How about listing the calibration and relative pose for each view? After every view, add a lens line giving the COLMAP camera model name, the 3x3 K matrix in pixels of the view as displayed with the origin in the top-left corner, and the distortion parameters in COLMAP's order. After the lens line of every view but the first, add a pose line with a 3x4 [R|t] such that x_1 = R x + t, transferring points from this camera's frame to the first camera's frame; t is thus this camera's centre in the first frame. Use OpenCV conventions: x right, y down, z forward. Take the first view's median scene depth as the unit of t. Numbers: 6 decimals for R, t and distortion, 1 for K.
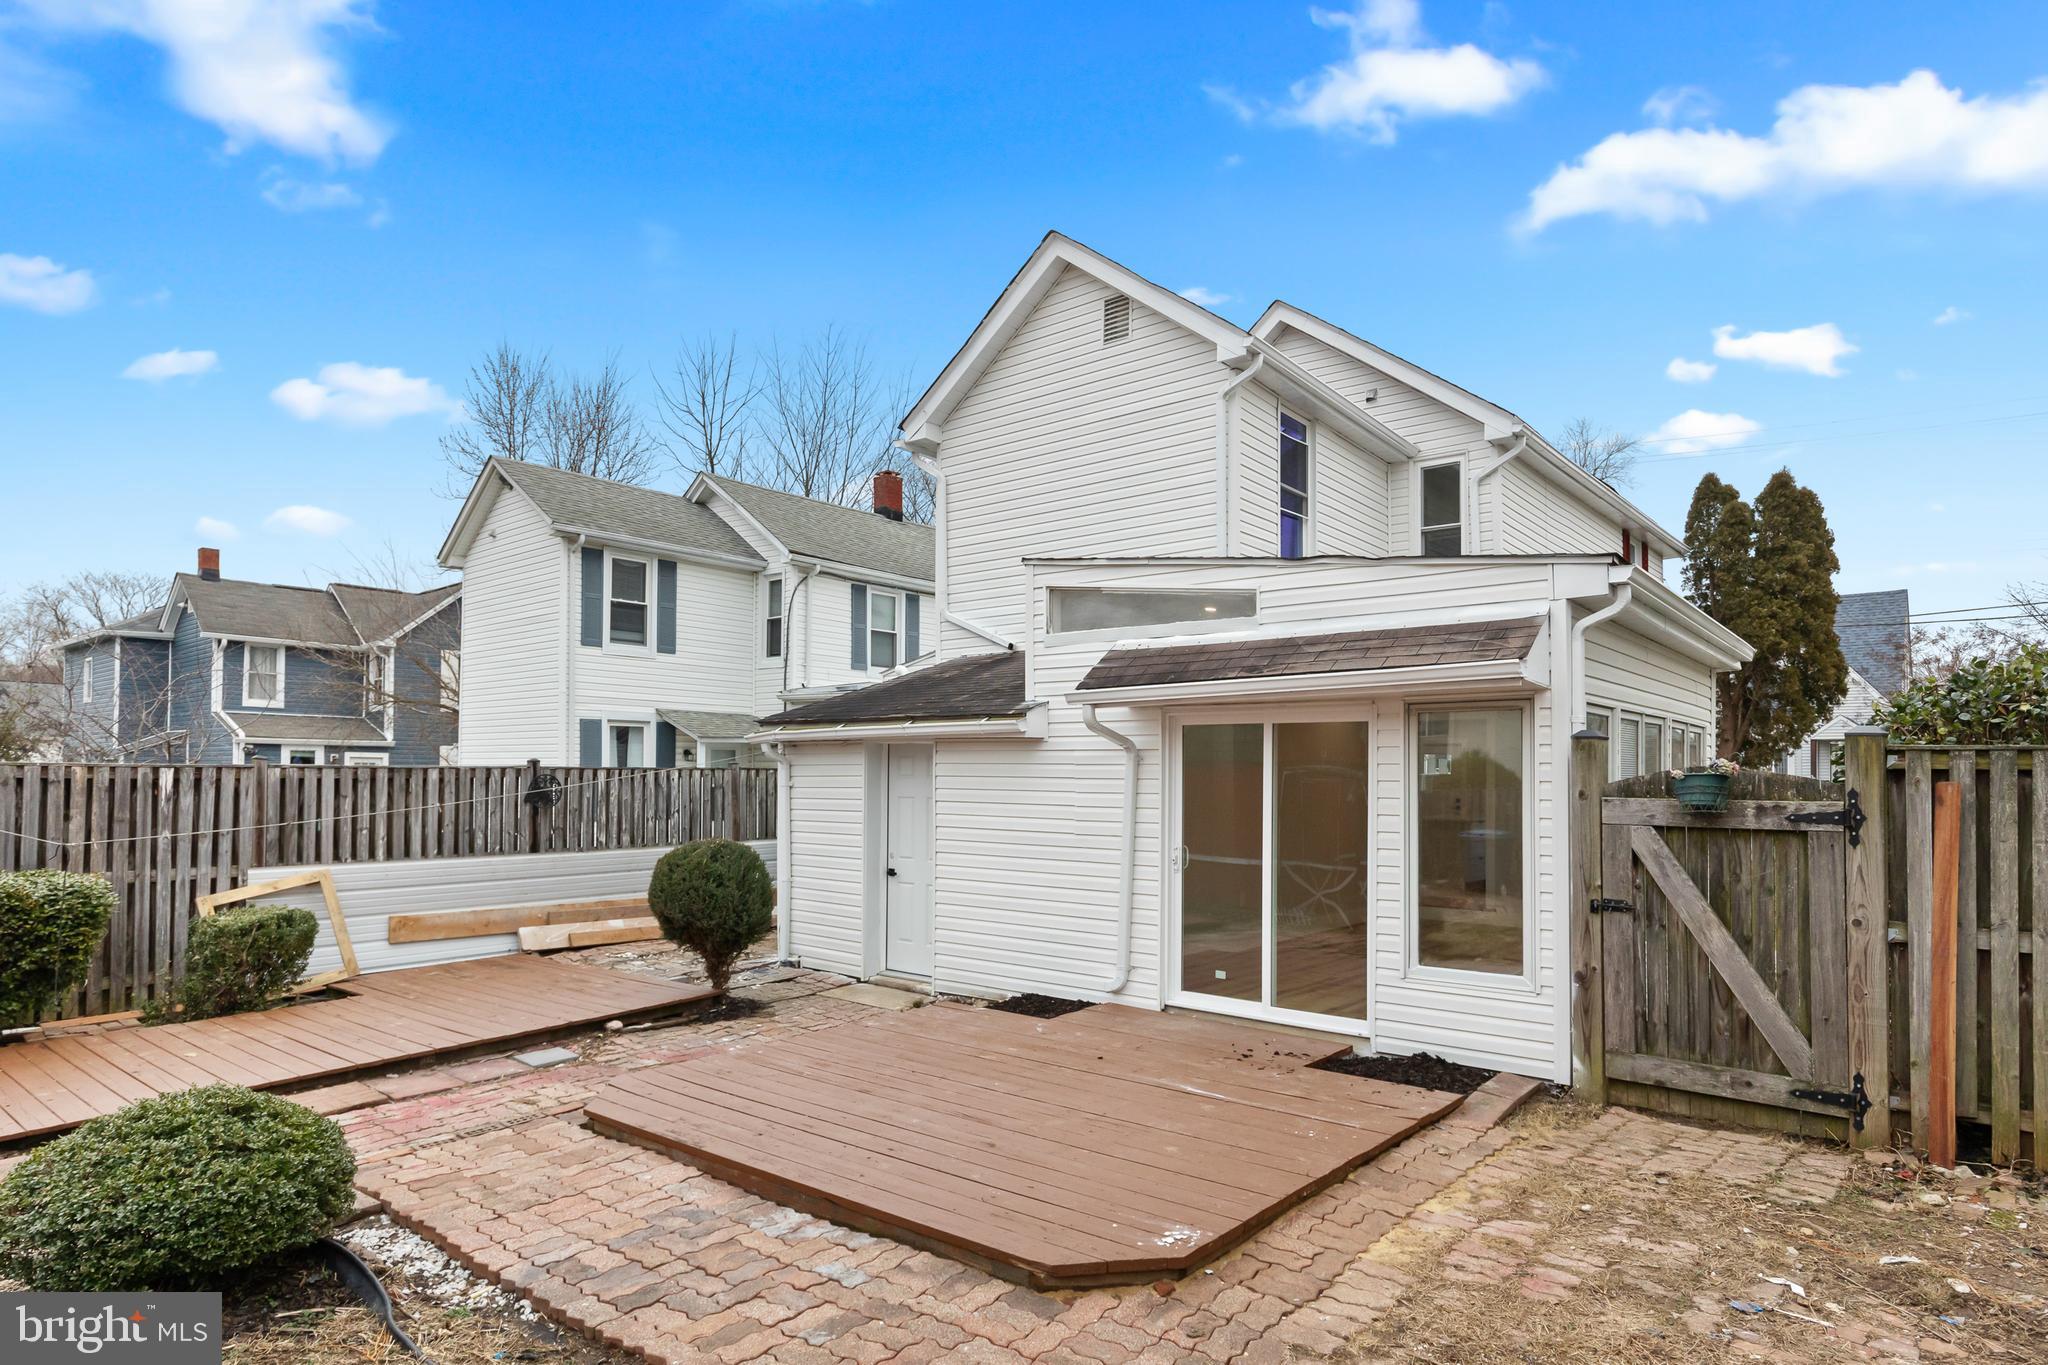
lens RADIAL K [[1172.3, 0, 971.3], [0, 1172.3, 752.5], [0, 0, 1]] dist [0.010297, -0.004321]
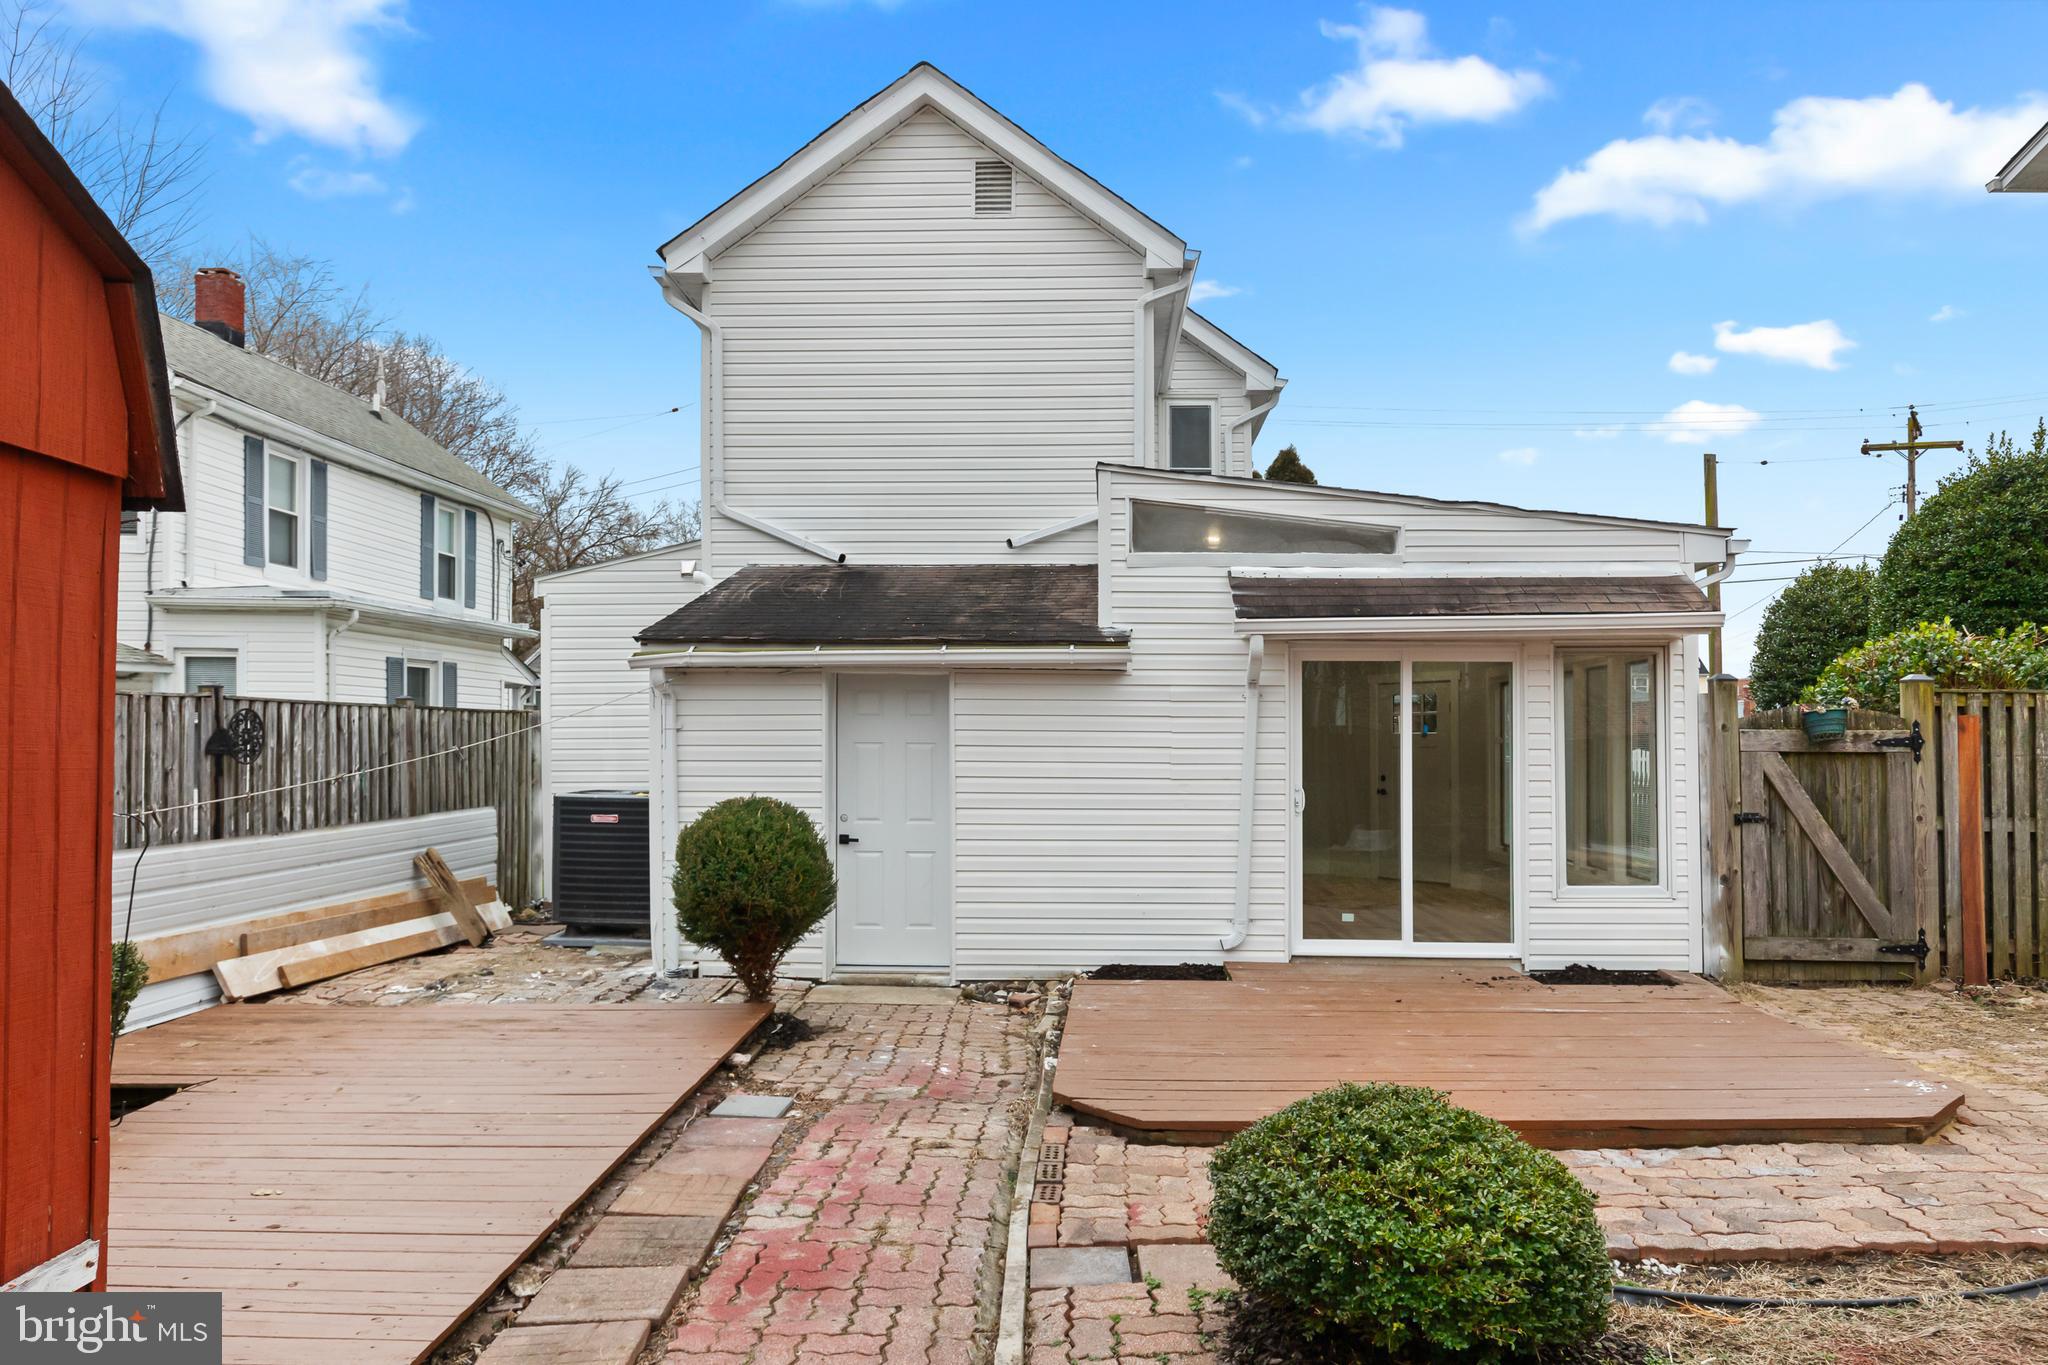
lens RADIAL K [[1481.0, 0, 1026.5], [0, 1481.0, 691.8], [0, 0, 1]] dist [0.002813, -0.002258]
pose [[0.776848, 0.020352, 0.629359, -0.939349], [-0.011674, 0.999771, -0.017920, 0.032938], [-0.629580, 0.006574, 0.776908, 0.256910]]
